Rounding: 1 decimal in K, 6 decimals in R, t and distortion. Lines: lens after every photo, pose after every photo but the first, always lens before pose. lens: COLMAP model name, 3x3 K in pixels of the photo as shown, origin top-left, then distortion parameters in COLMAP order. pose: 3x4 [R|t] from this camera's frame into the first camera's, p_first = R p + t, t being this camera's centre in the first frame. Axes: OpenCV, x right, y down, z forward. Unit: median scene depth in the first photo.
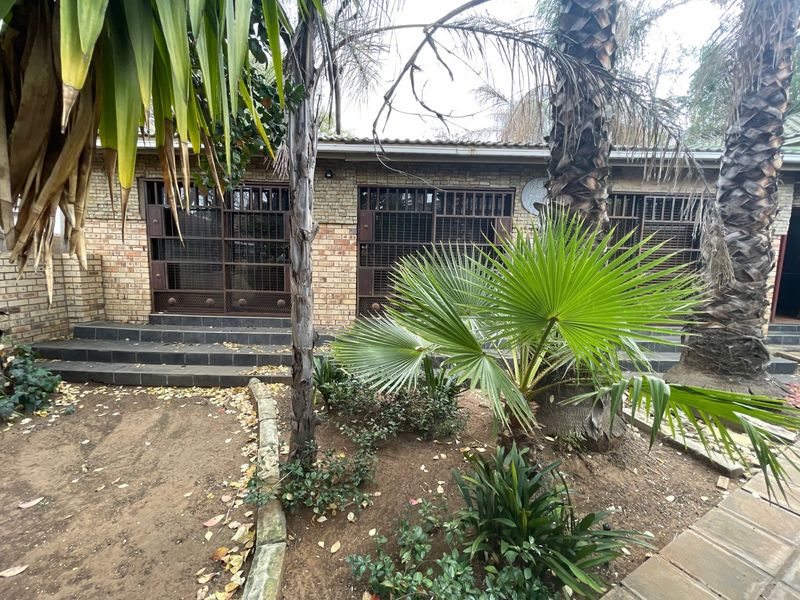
lens RADIAL K [[320.8, 0, 399.7], [0, 320.8, 298.7], [0, 0, 1]] dist [-0.002919, -0.000162]
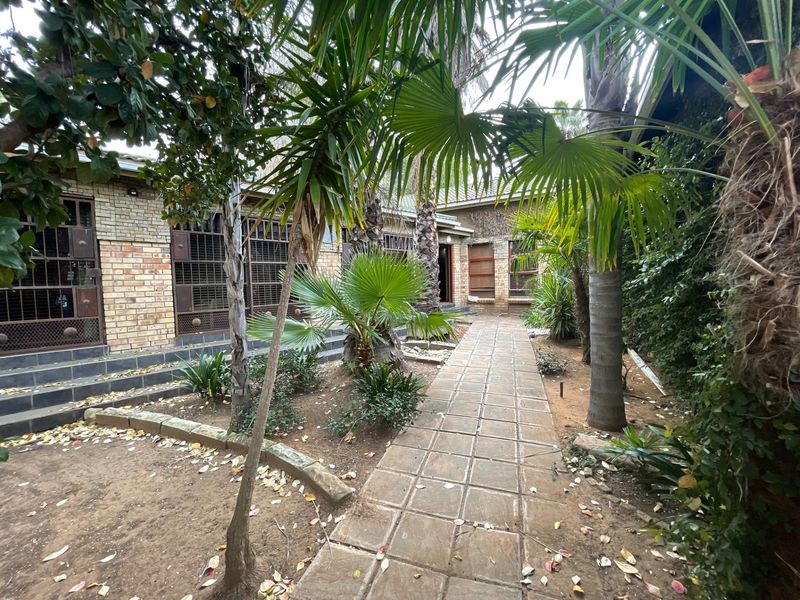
lens RADIAL K [[320.8, 0, 397.9], [0, 320.8, 299.3], [0, 0, 1]] dist [-0.002919, -0.000162]
pose [[0.719438, -0.079204, 0.690026, -0.329551], [0.116432, 0.993171, -0.007395, 0.036616], [-0.684728, 0.085662, 0.723747, -0.220593]]
